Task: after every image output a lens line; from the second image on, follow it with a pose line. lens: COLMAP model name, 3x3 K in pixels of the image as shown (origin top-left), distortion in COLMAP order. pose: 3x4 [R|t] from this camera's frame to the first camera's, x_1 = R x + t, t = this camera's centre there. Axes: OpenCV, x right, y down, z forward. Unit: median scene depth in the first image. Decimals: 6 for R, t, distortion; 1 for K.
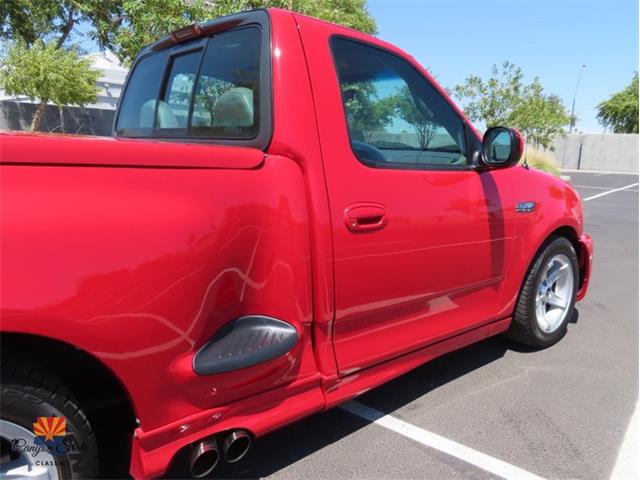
lens RADIAL K [[504.8, 0, 308.9], [0, 504.8, 238.5], [0, 0, 1]] dist [0.009271, 0.000441]
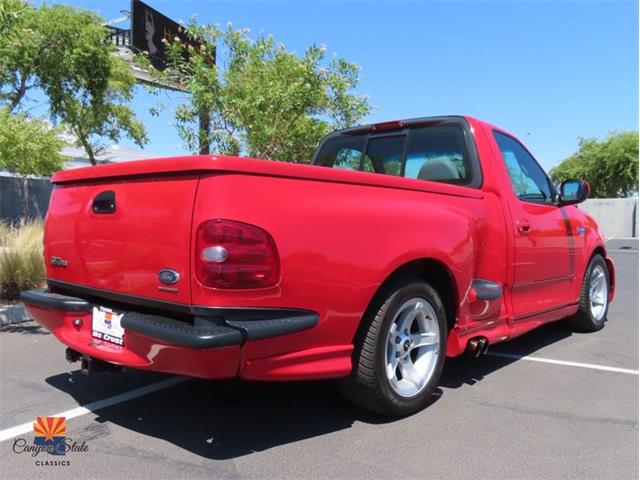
lens RADIAL K [[594.1, 0, 317.0], [0, 594.1, 236.7], [0, 0, 1]] dist [-0.009902, 0.000000]
pose [[0.989369, -0.021990, 0.143753, -0.568120], [0.043837, 0.987618, -0.150631, 0.172074], [-0.138661, 0.155331, 0.978082, -0.597771]]
